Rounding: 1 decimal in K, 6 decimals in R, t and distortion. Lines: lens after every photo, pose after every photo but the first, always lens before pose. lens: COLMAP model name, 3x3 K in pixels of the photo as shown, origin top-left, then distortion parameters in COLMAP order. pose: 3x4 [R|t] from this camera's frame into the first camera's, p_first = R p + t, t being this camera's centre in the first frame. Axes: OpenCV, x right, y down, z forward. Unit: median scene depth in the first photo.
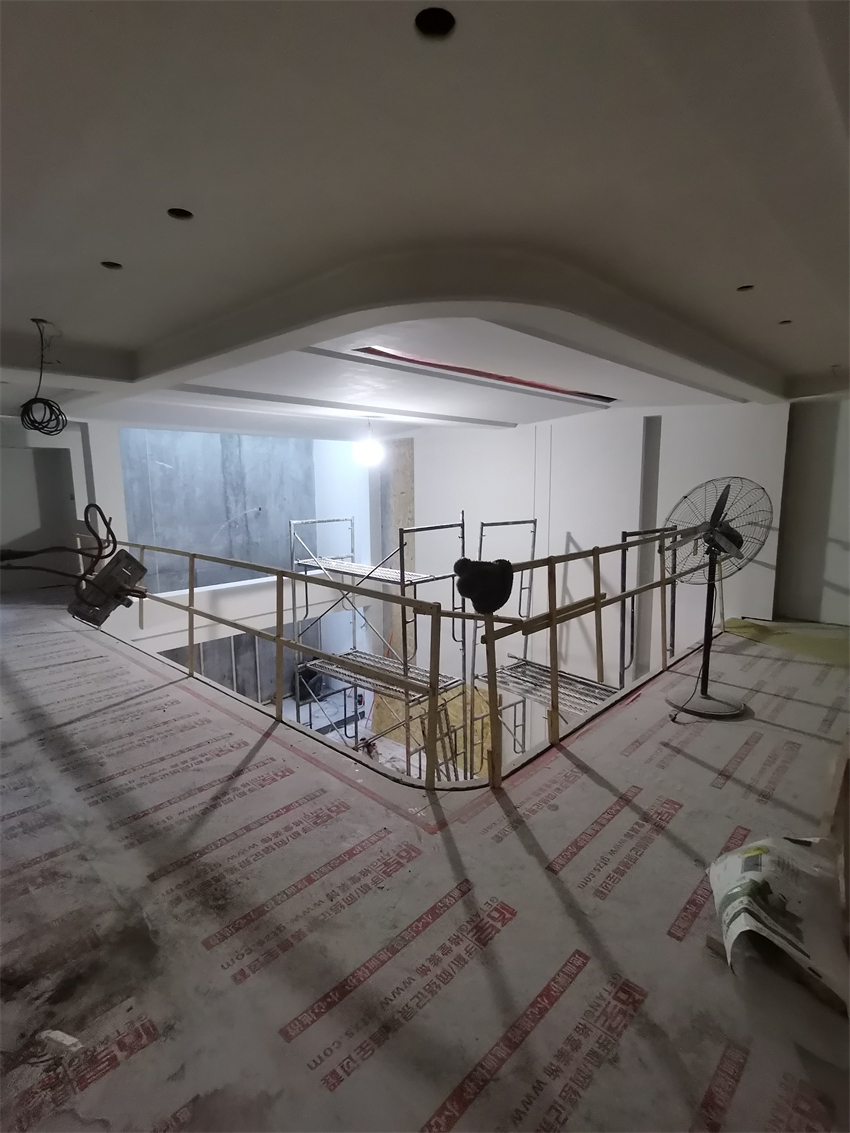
lens RADIAL K [[563.2, 0, 418.4], [0, 563.2, 557.5], [0, 0, 1]] dist [0.044598, -0.032127]
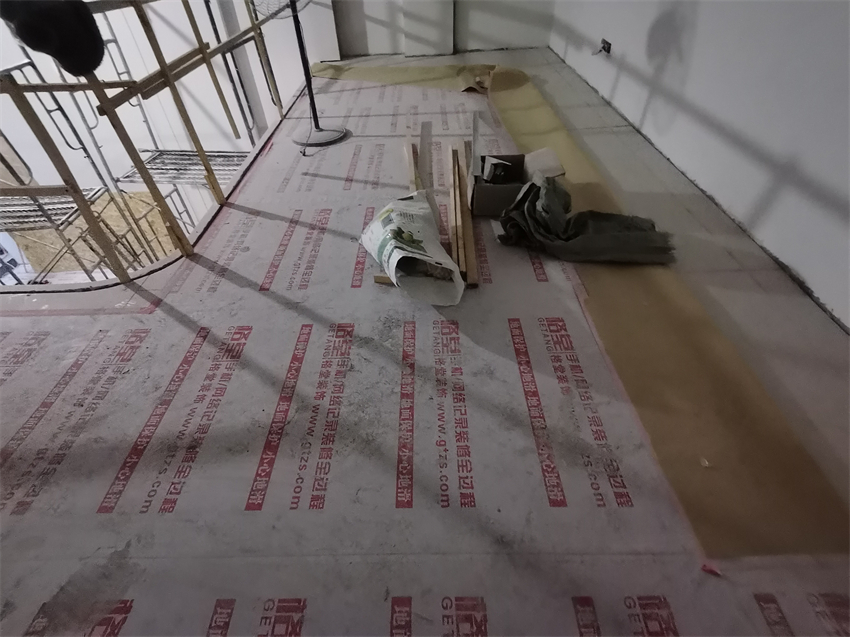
lens RADIAL K [[422.5, 0, 423.5], [0, 422.5, 322.5], [0, 0, 1]] dist [0.044598, -0.032127]
pose [[0.723504, -0.484169, 0.492060, -0.008631], [0.129854, 0.795528, 0.591839, 0.063660], [-0.677997, -0.364302, 0.638439, 0.085319]]
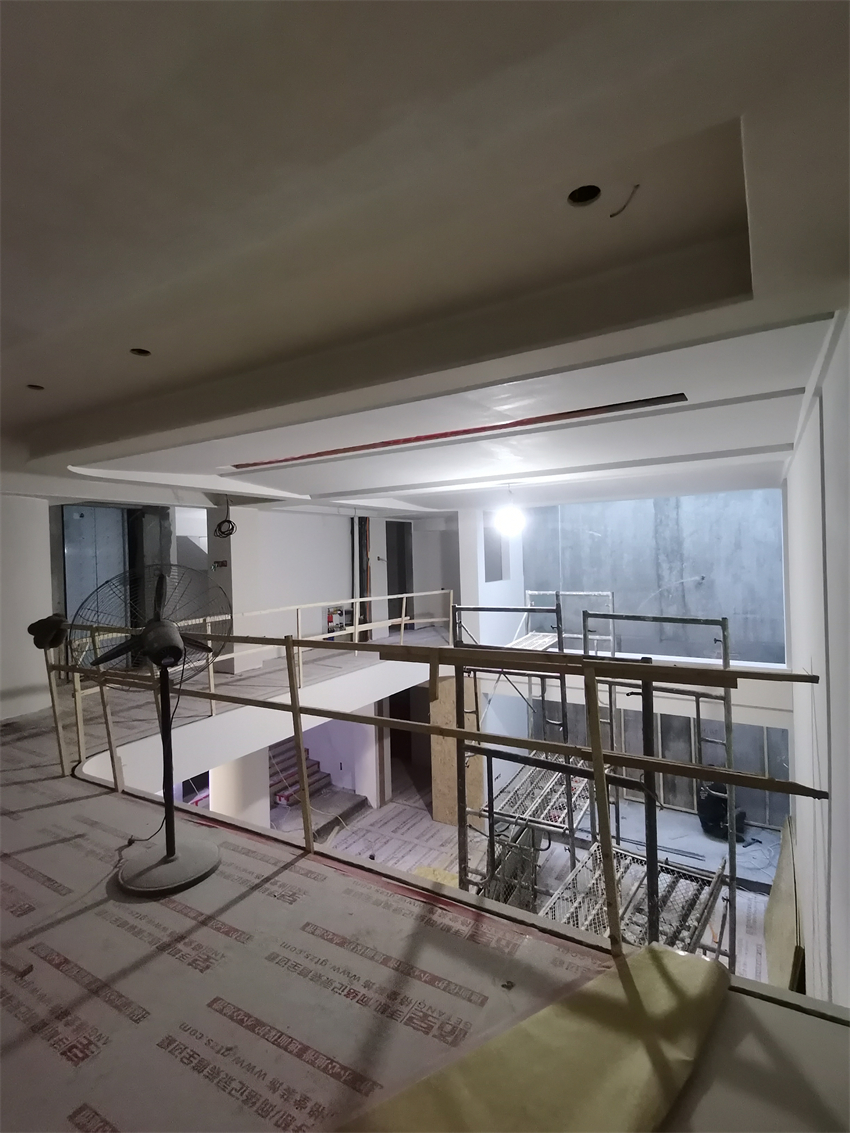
lens RADIAL K [[563.2, 0, 425.2], [0, 563.2, 544.2], [0, 0, 1]] dist [0.044598, -0.032127]
pose [[0.208898, -0.013228, -0.977848, 1.603404], [-0.103142, 0.994034, -0.035481, -0.211320], [0.972483, 0.108269, 0.206287, 1.377143]]
